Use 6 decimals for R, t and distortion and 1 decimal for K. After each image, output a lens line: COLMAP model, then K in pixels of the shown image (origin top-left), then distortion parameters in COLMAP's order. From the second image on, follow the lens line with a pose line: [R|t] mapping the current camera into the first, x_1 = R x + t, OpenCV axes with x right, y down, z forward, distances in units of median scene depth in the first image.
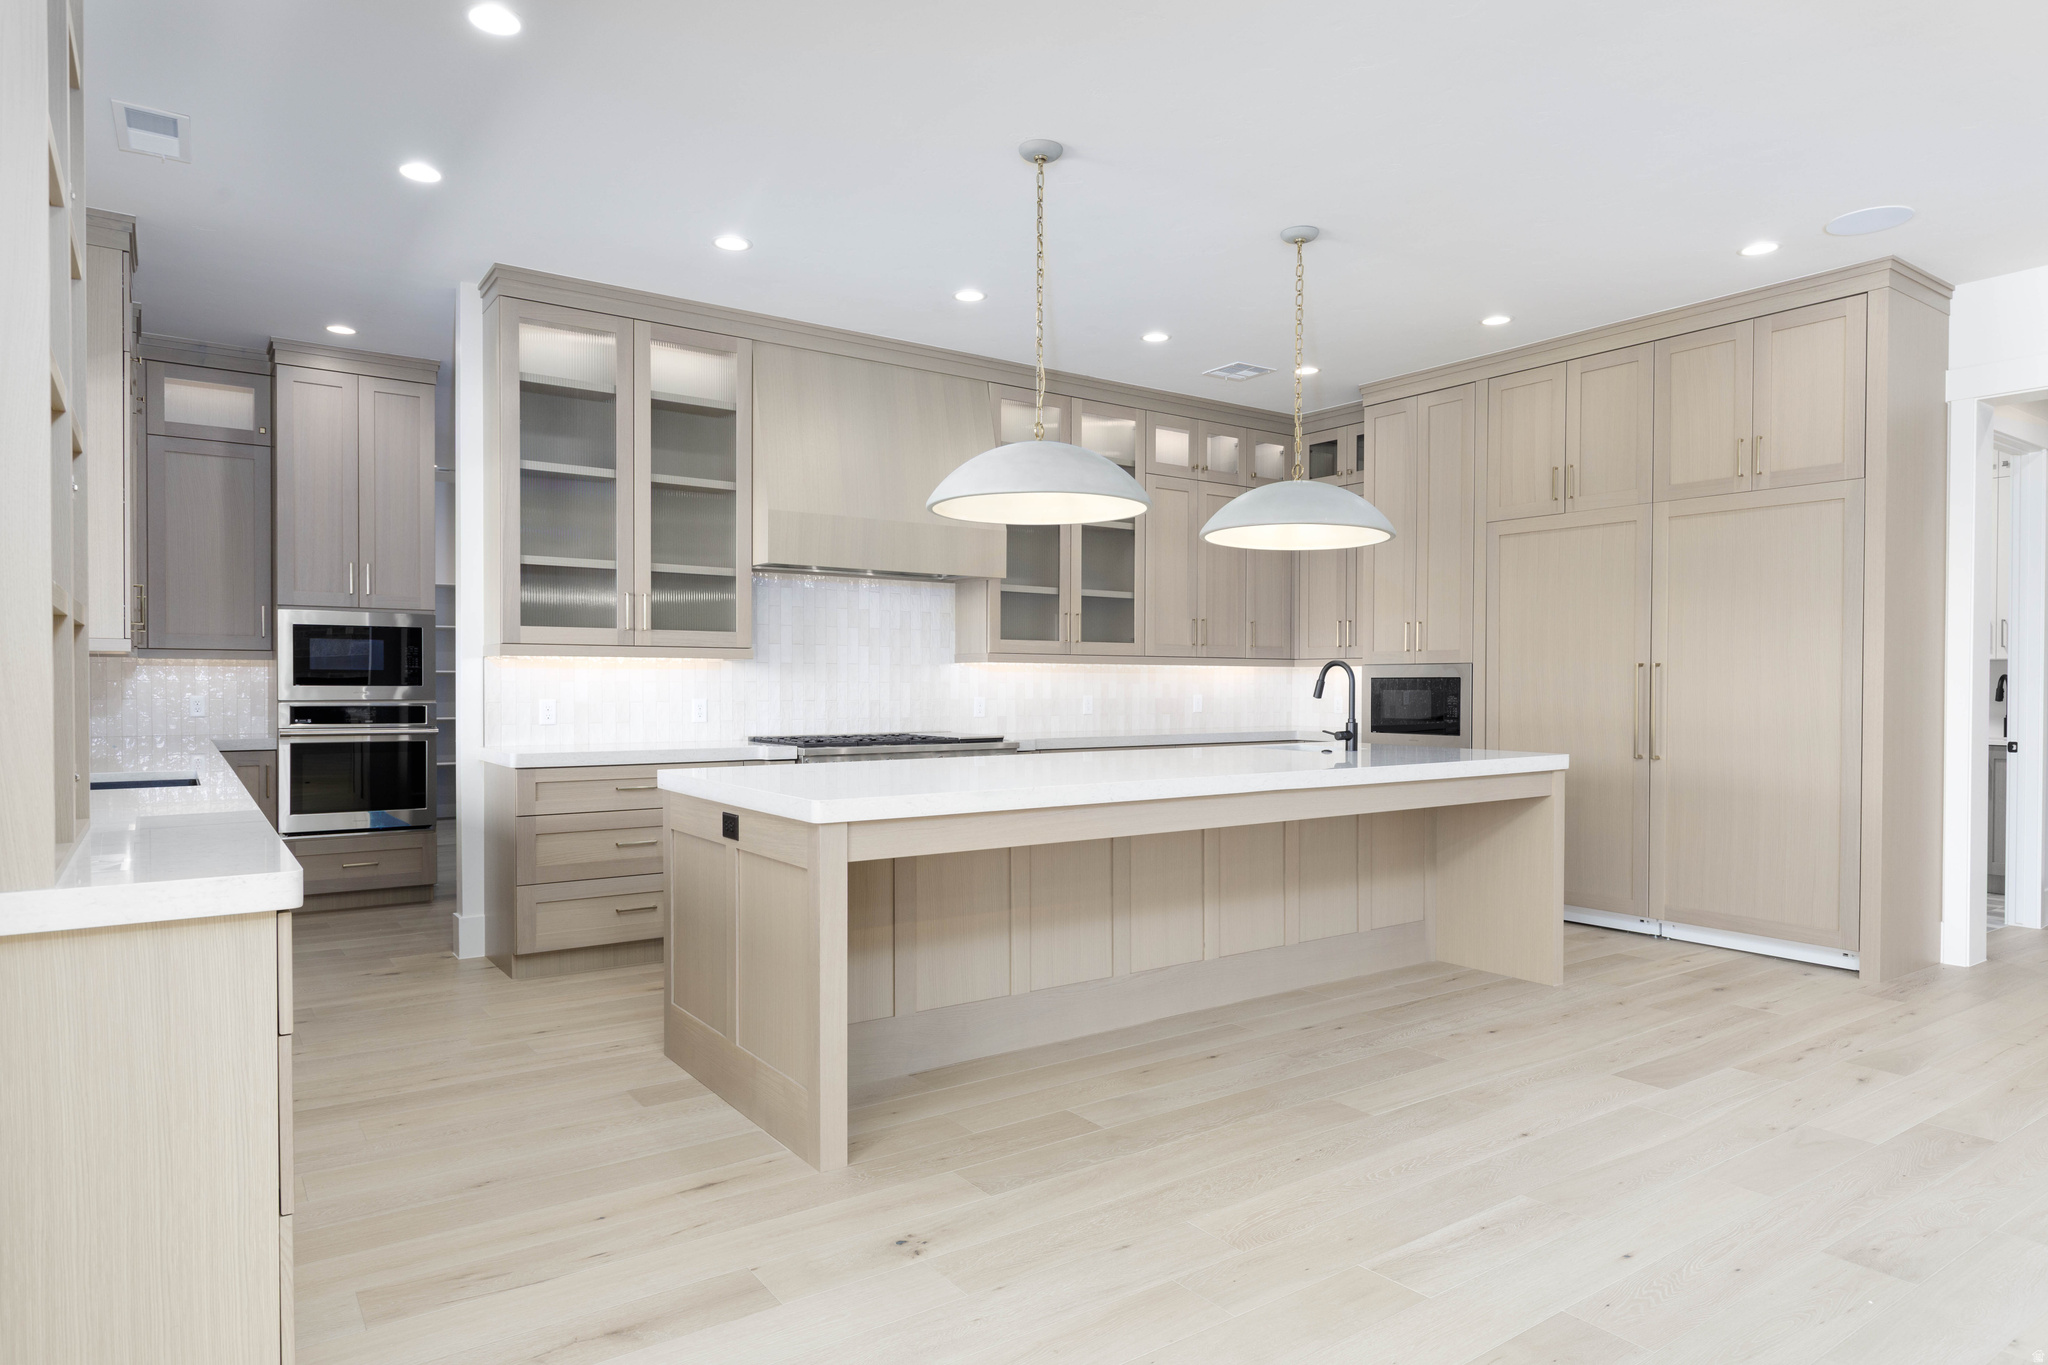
lens RADIAL K [[1228.6, 0, 1047.6], [0, 1228.6, 694.6], [0, 0, 1]] dist [0.002840, 0.000538]
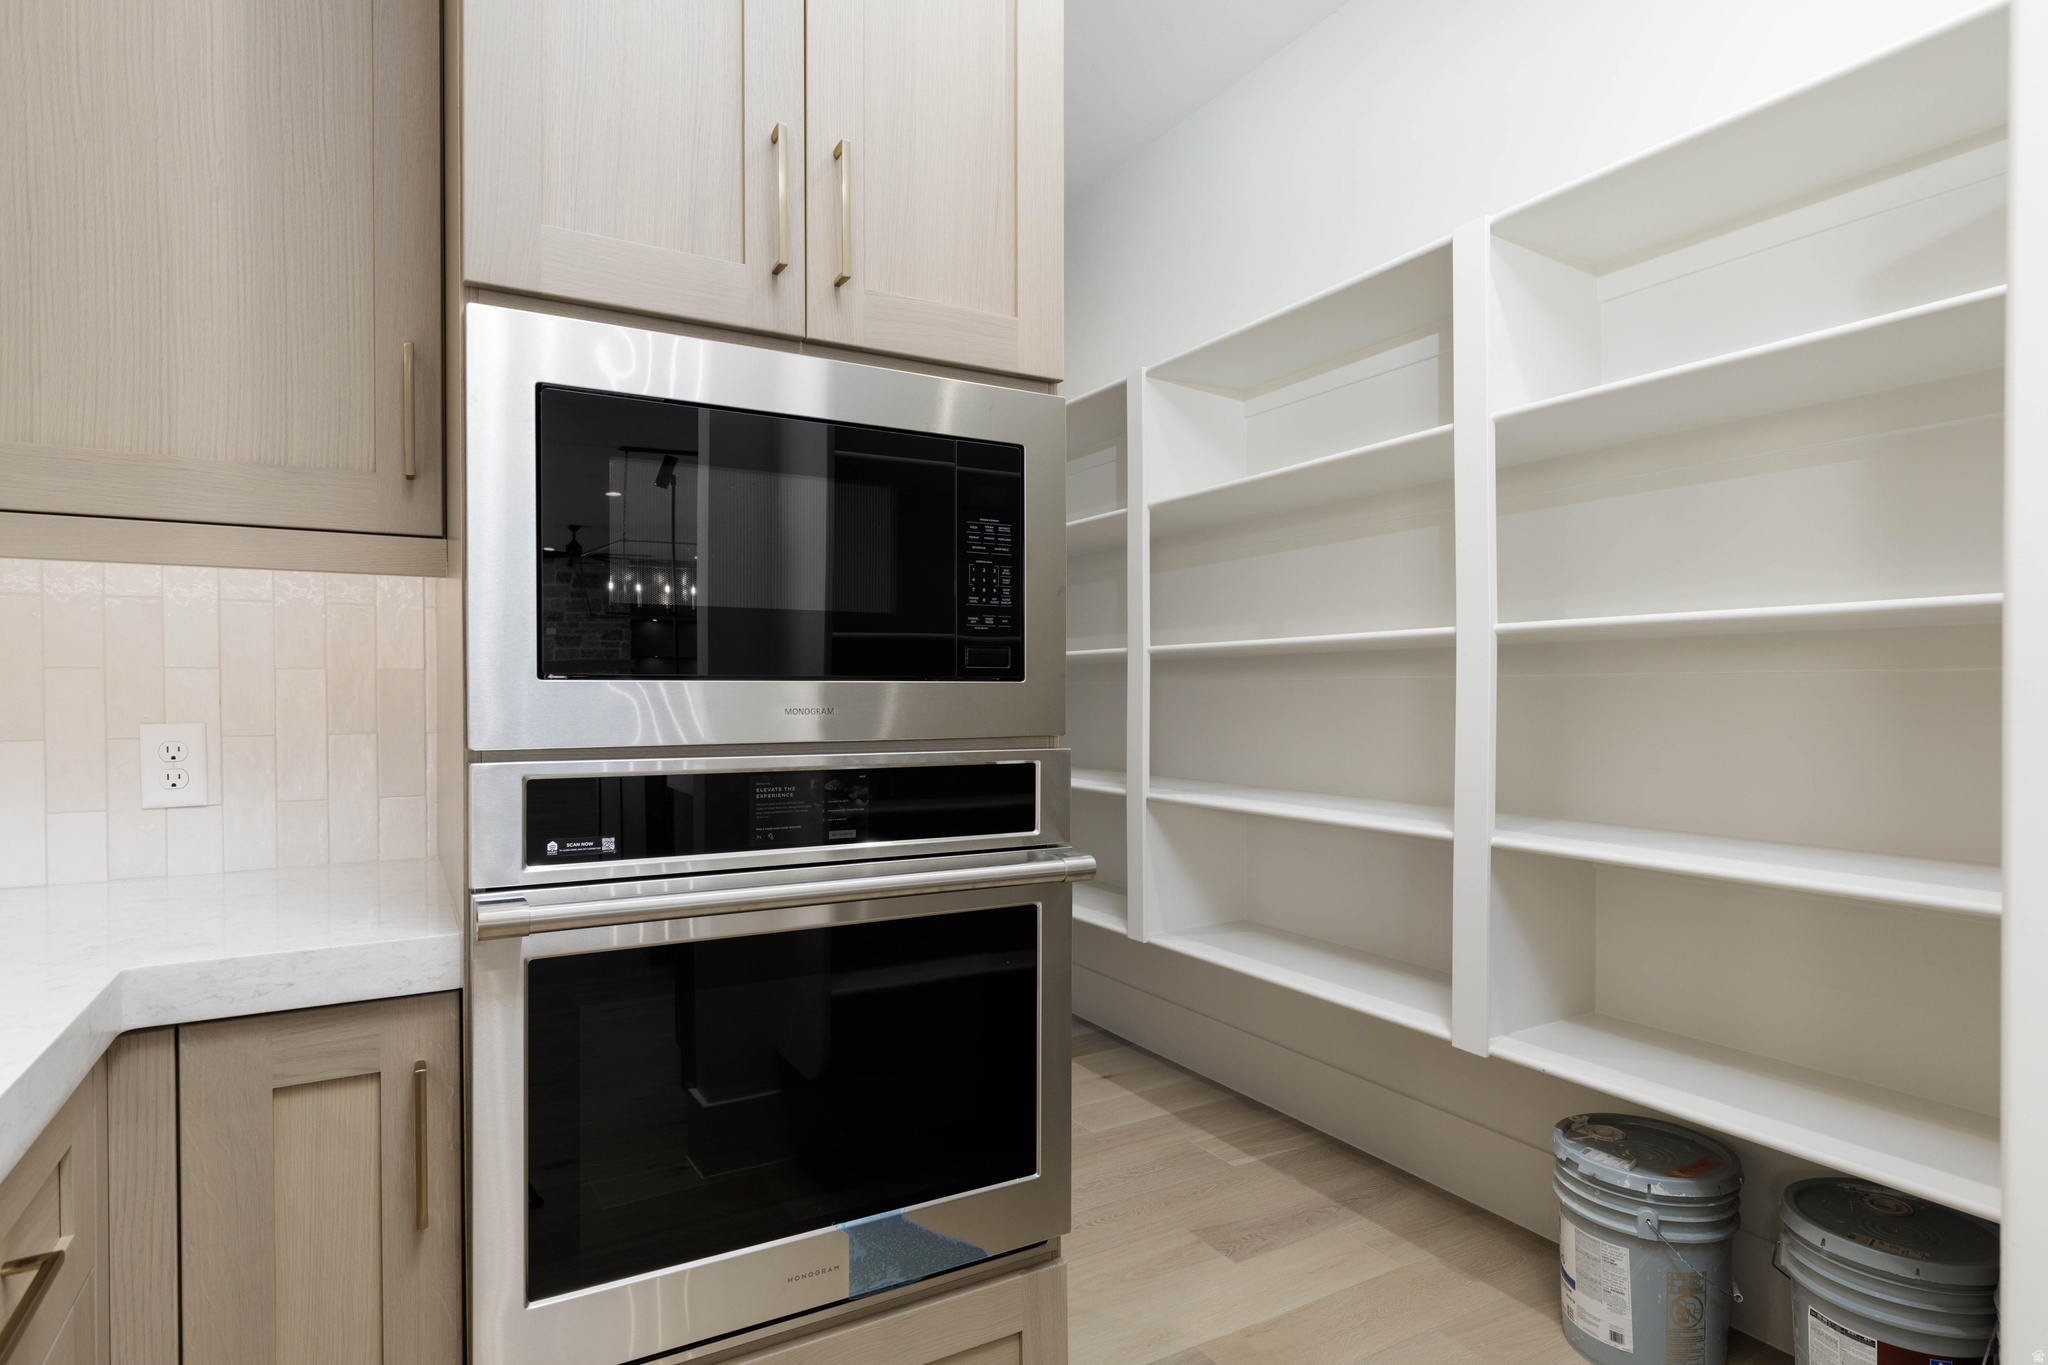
lens RADIAL K [[1098.9, 0, 1025.9], [0, 1098.9, 696.0], [0, 0, 1]] dist [-0.000088, 0.000739]
pose [[0.997087, -0.005112, -0.076097, -0.554731], [0.004918, 0.999984, -0.002741, -0.003887], [0.076110, 0.002359, 0.997097, 0.881204]]
